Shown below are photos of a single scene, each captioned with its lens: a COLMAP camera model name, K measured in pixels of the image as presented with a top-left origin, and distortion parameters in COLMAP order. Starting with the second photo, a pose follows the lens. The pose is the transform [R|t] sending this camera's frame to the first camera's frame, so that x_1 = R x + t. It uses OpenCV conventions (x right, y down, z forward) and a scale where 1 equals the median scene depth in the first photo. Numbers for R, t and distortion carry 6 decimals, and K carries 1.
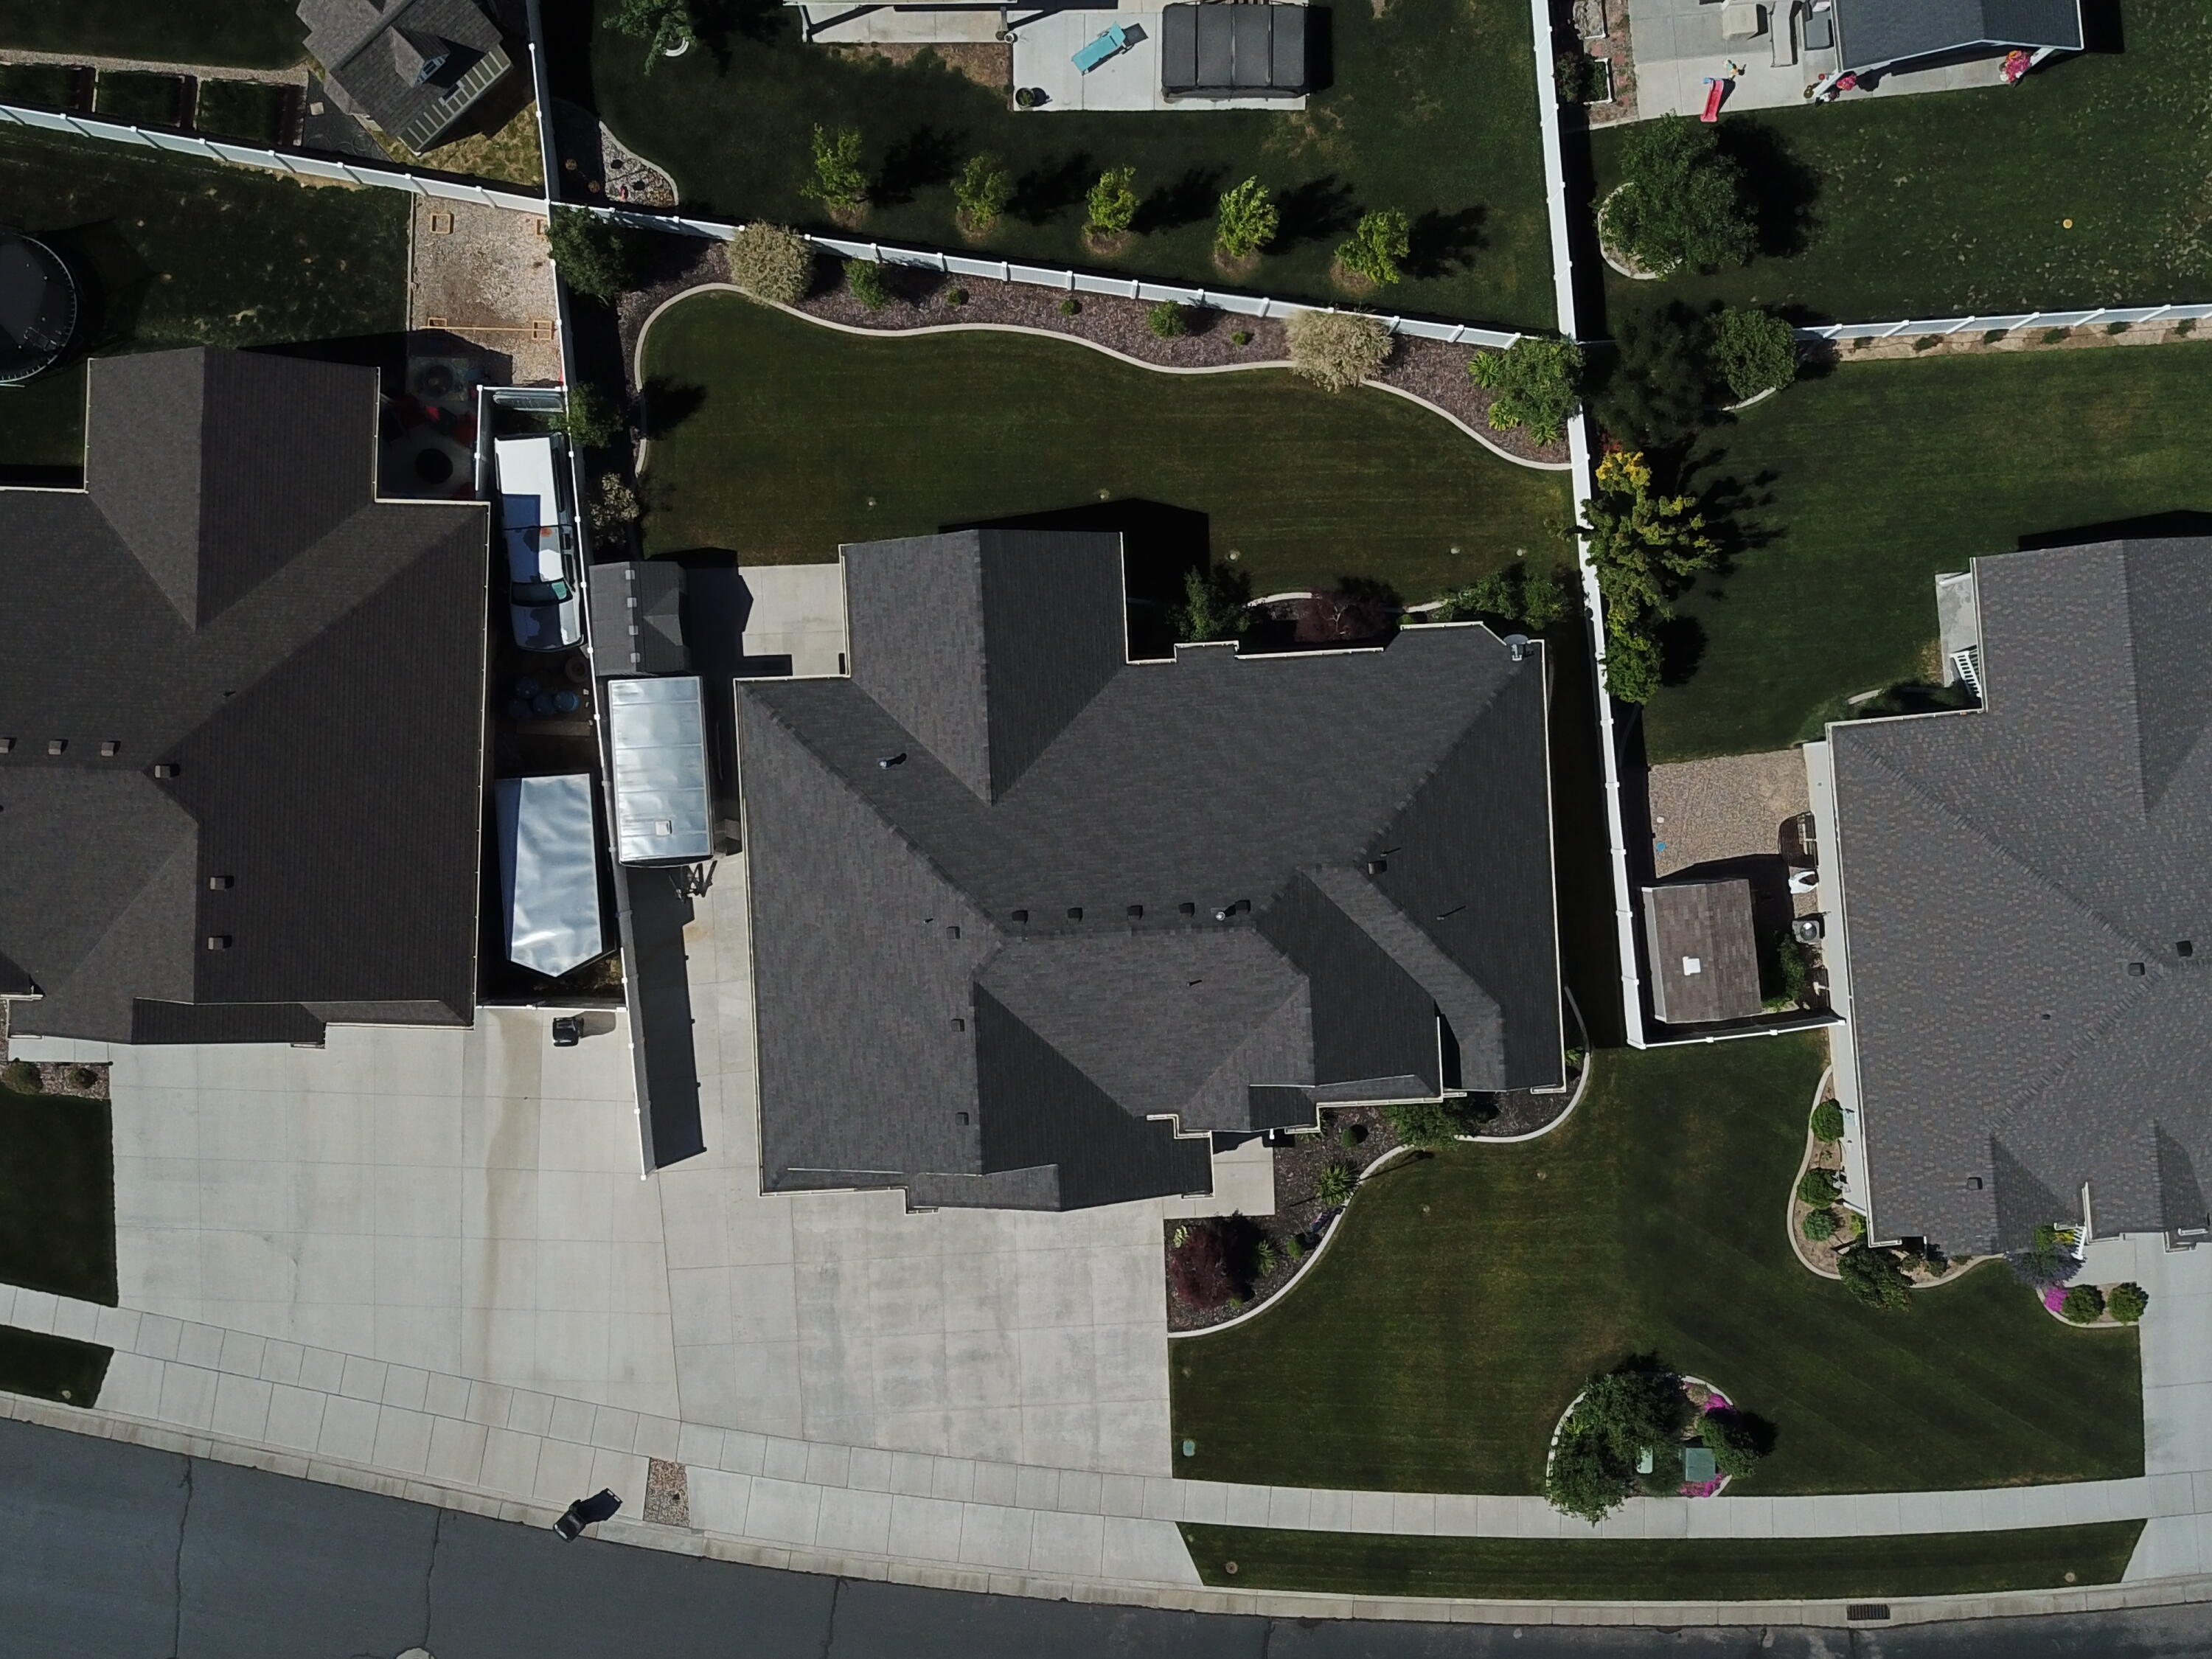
lens RADIAL K [[2402.1, 0, 1106.0], [0, 2402.1, 829.5], [0, 0, 1]] dist [0.133566, -0.011315]
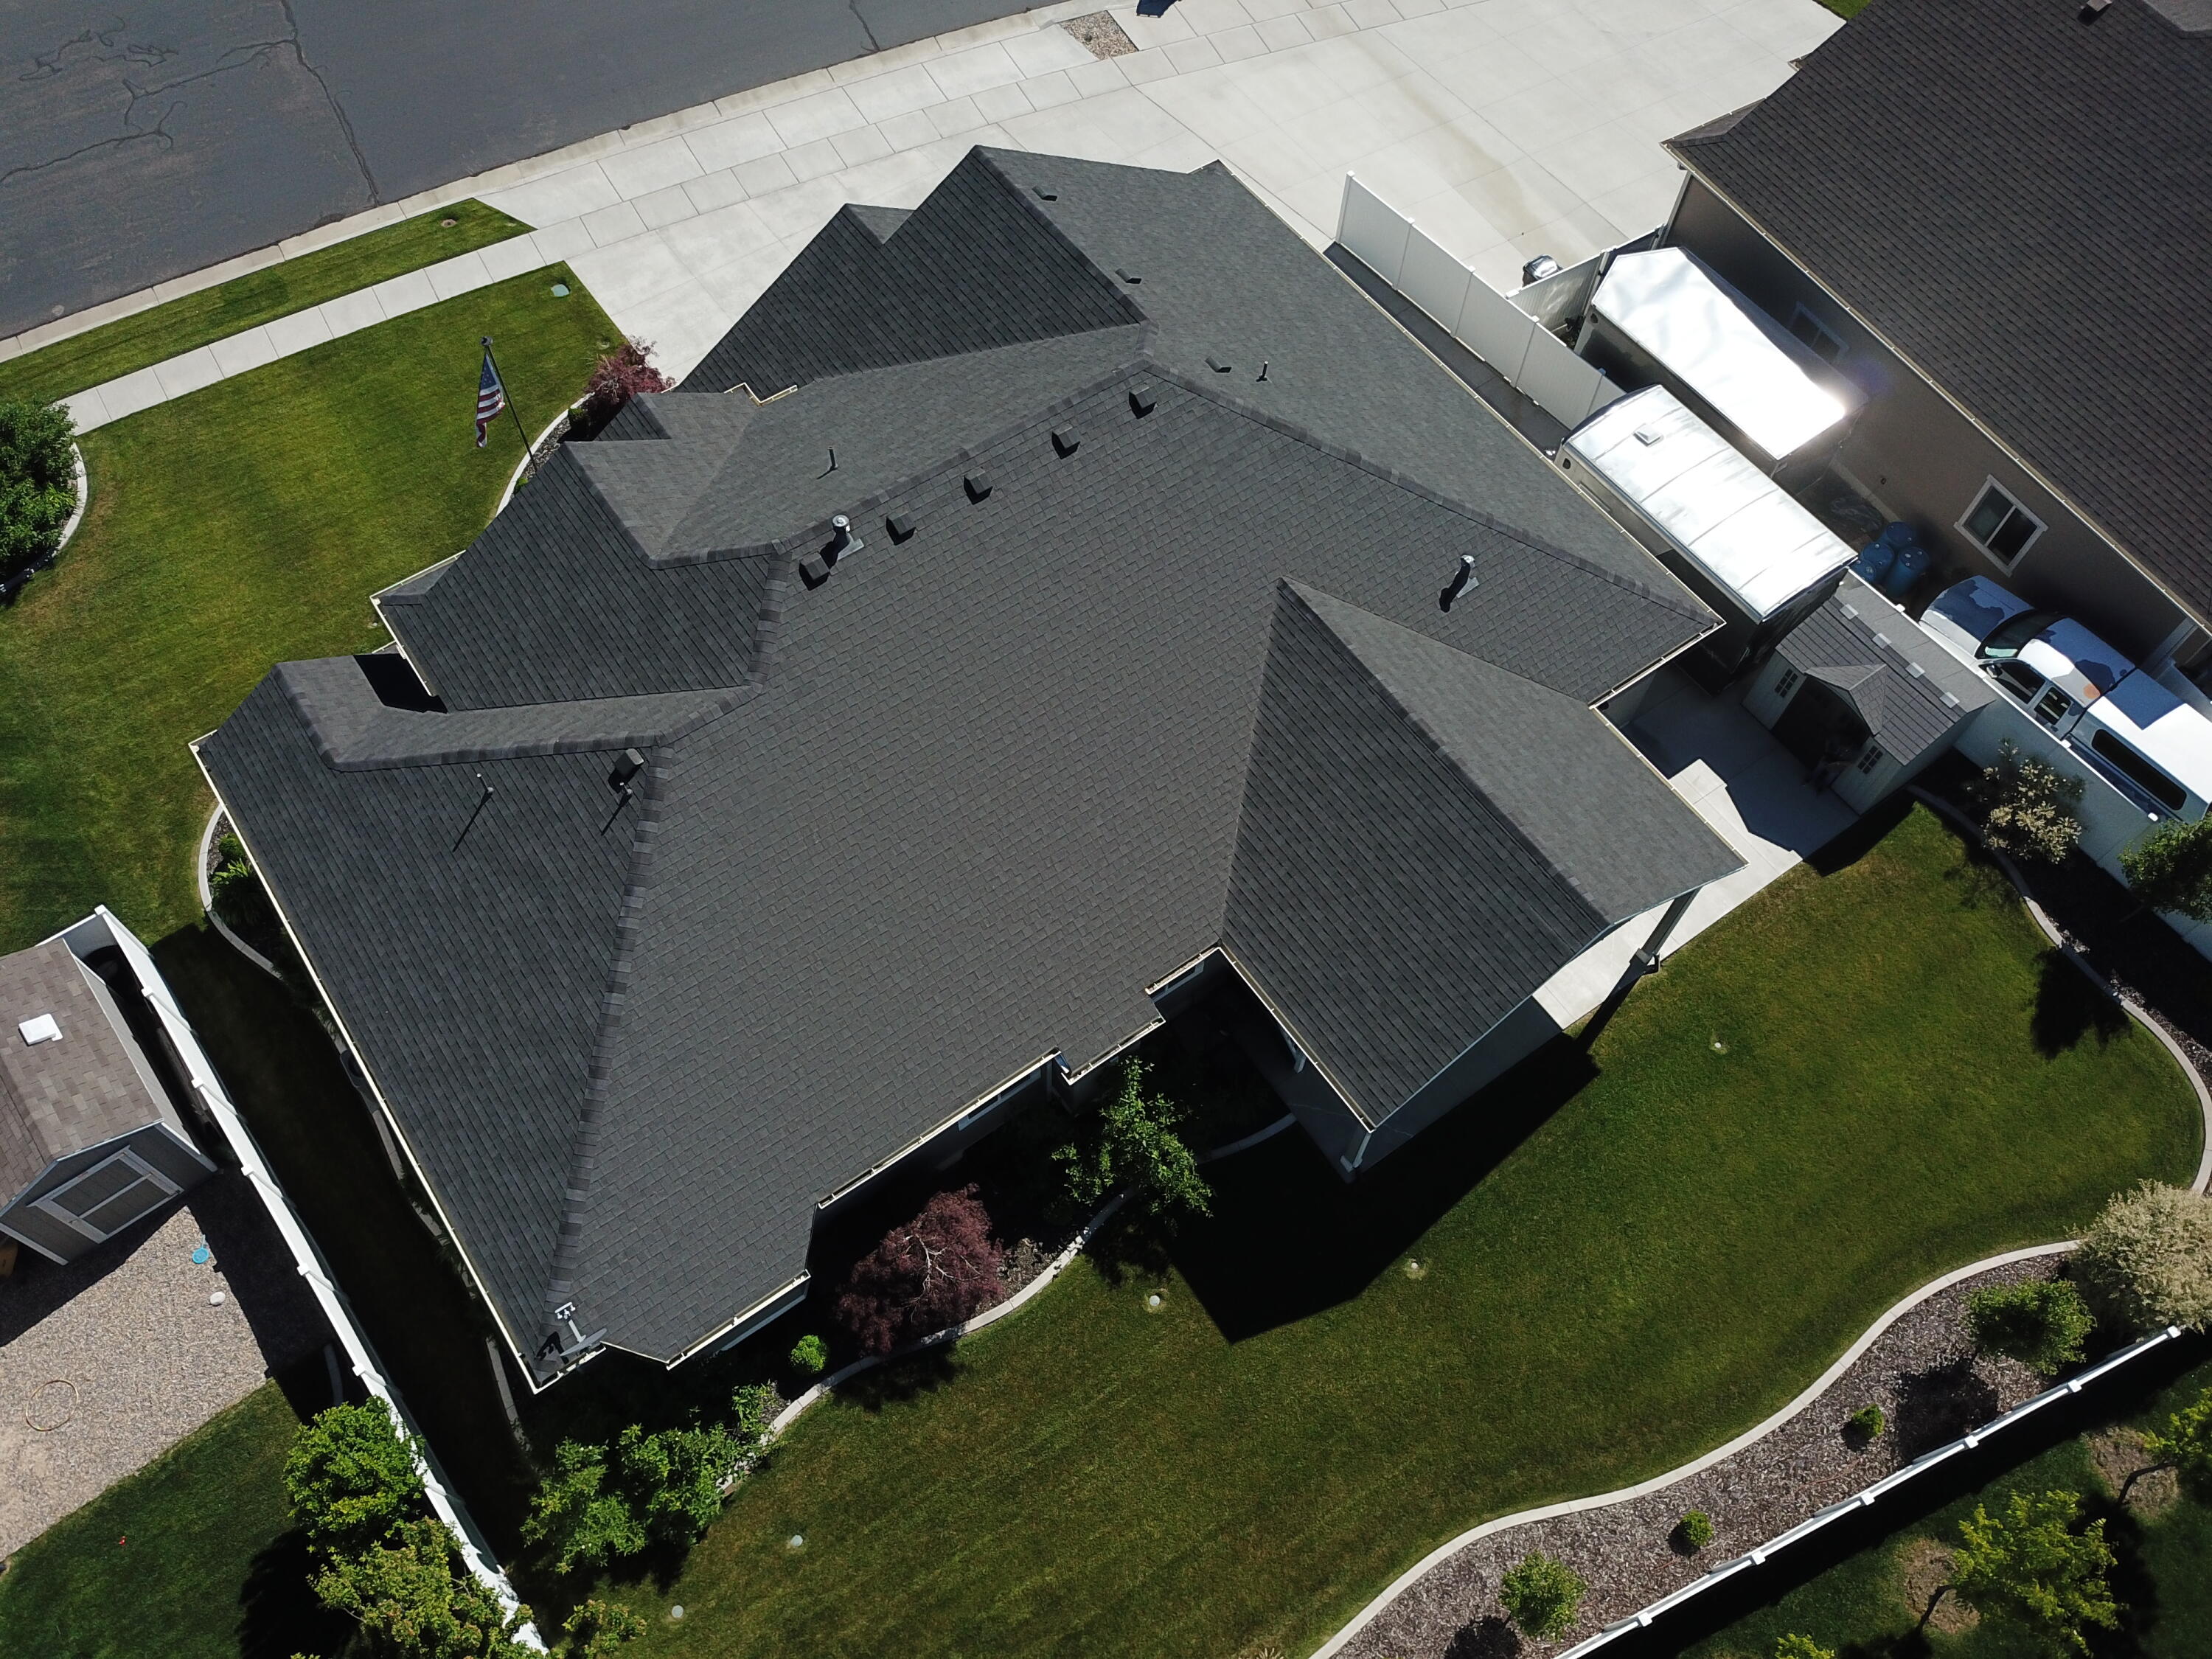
lens RADIAL K [[1711.0, 0, 1080.2], [0, 1711.0, 838.3], [0, 0, 1]] dist [0.002486, 0.002769]
pose [[-0.844521, 0.454691, -0.282912, 0.129253], [-0.534663, -0.745803, 0.397382, -0.180672], [-0.030311, 0.486860, 0.872954, 0.615340]]
